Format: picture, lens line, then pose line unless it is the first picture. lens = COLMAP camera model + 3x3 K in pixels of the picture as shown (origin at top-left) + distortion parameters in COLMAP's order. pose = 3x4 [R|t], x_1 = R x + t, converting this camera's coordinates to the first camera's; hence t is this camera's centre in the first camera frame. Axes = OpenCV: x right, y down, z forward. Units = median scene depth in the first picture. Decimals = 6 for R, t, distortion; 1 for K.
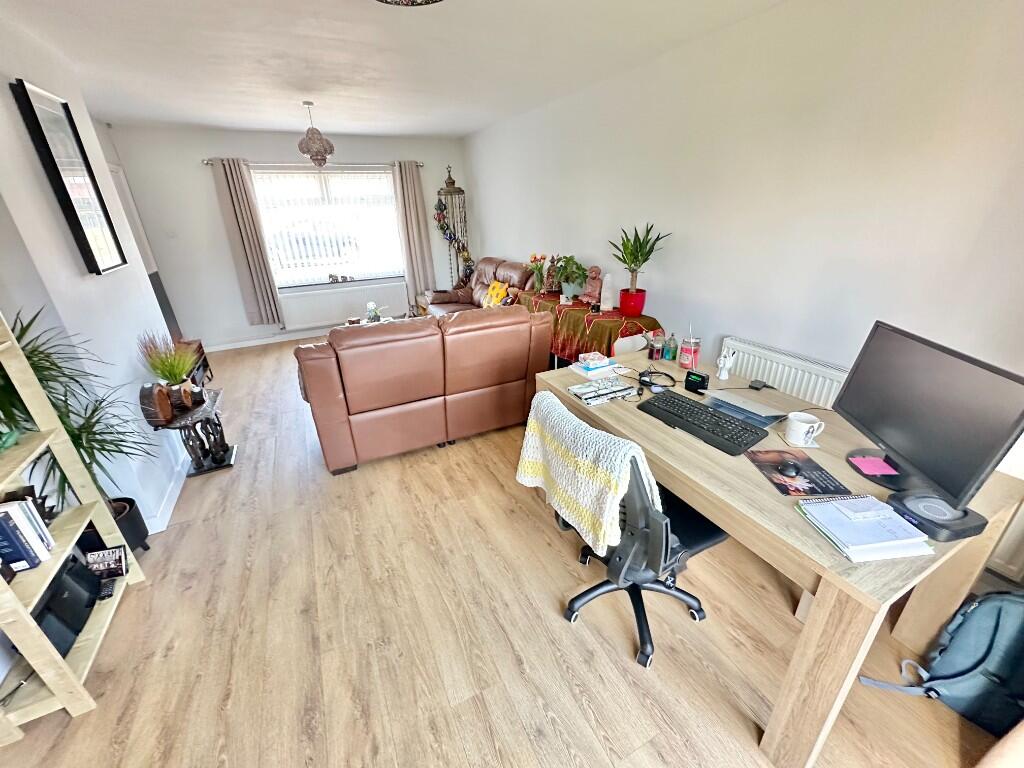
lens RADIAL K [[407.2, 0, 509.2], [0, 407.2, 383.0], [0, 0, 1]] dist [0.001221, -0.000176]
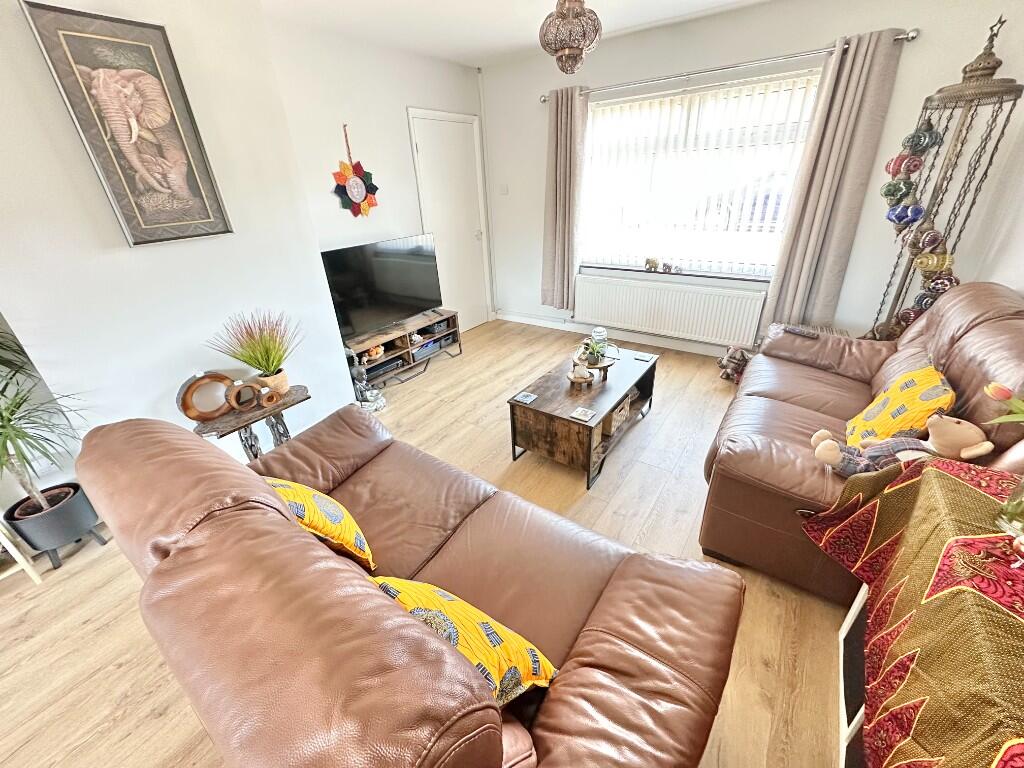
lens RADIAL K [[407.2, 0, 512.9], [0, 407.2, 386.3], [0, 0, 1]] dist [0.001221, -0.000176]
pose [[0.464773, 0.410730, -0.784402, 0.069483], [-0.321459, 0.903727, 0.282740, -0.191586], [0.825015, 0.120743, 0.552061, 0.463489]]
